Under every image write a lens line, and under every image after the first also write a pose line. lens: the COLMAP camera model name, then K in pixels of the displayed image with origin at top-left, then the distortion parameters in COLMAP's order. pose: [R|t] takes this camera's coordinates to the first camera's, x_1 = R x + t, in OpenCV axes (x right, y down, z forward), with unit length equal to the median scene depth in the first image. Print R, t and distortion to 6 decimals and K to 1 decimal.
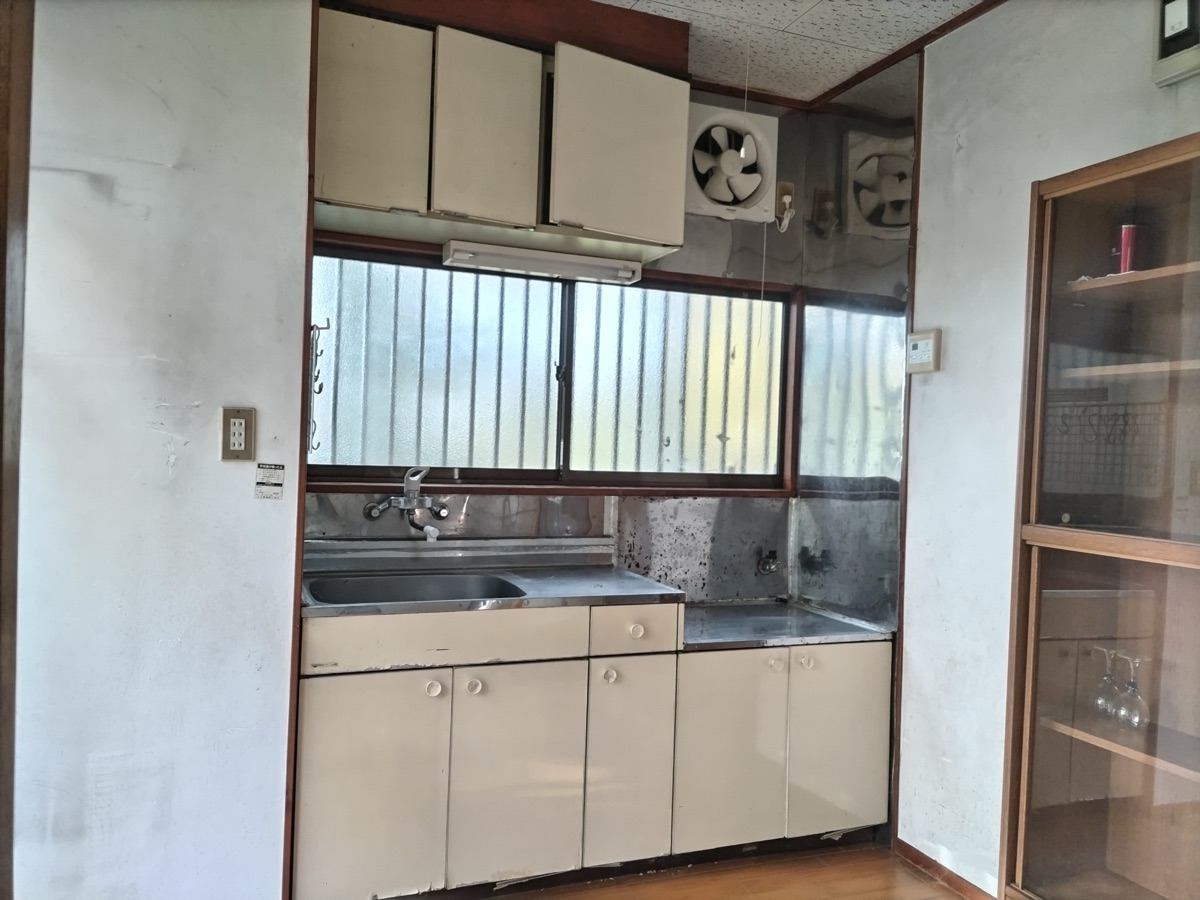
lens RADIAL K [[899.8, 0, 599.4], [0, 899.8, 446.4], [0, 0, 1]] dist [0.004895, -0.017003]
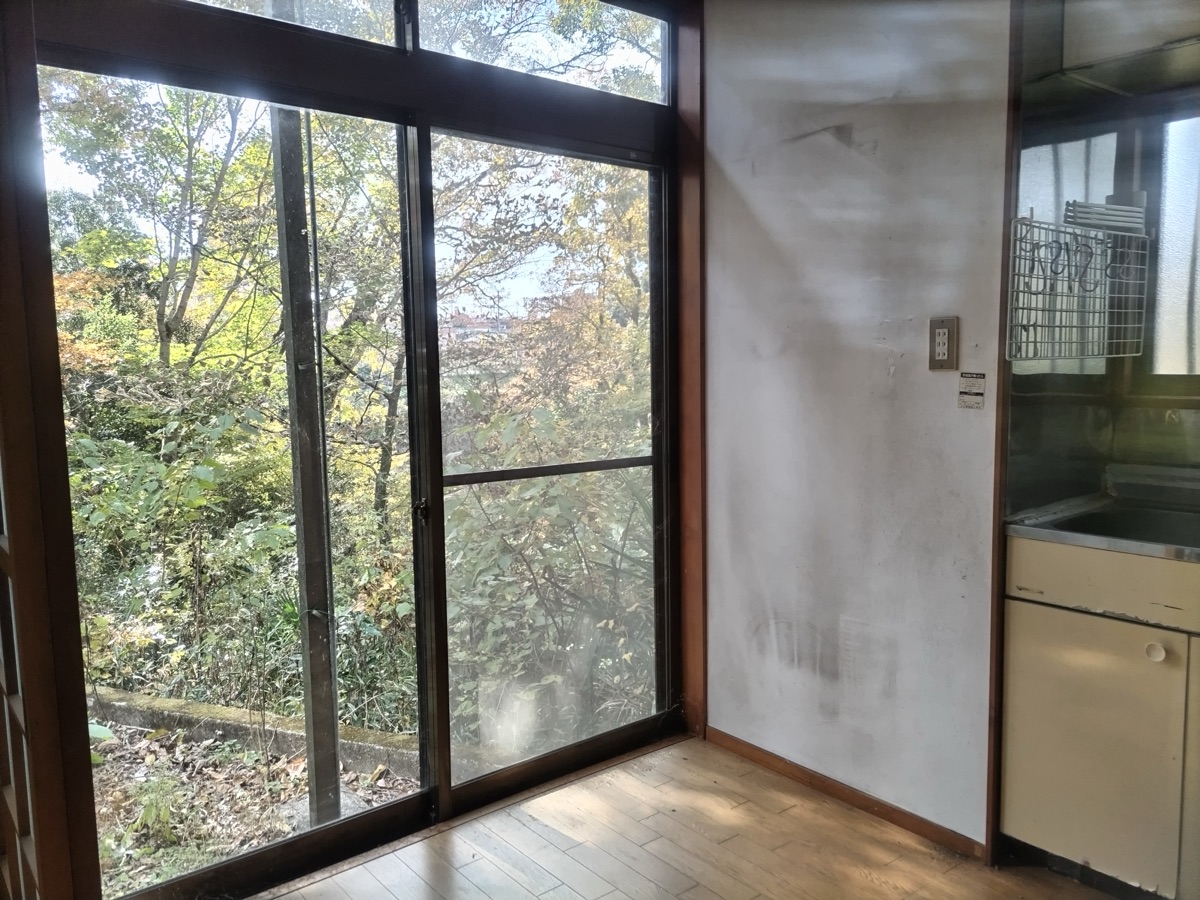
lens RADIAL K [[899.8, 0, 599.8], [0, 899.8, 453.4], [0, 0, 1]] dist [0.004895, -0.017003]
pose [[0.291800, 0.067751, -0.954077, 0.462156], [0.019298, 0.996868, 0.076692, 0.023809], [0.956285, -0.040791, 0.289579, 0.328062]]
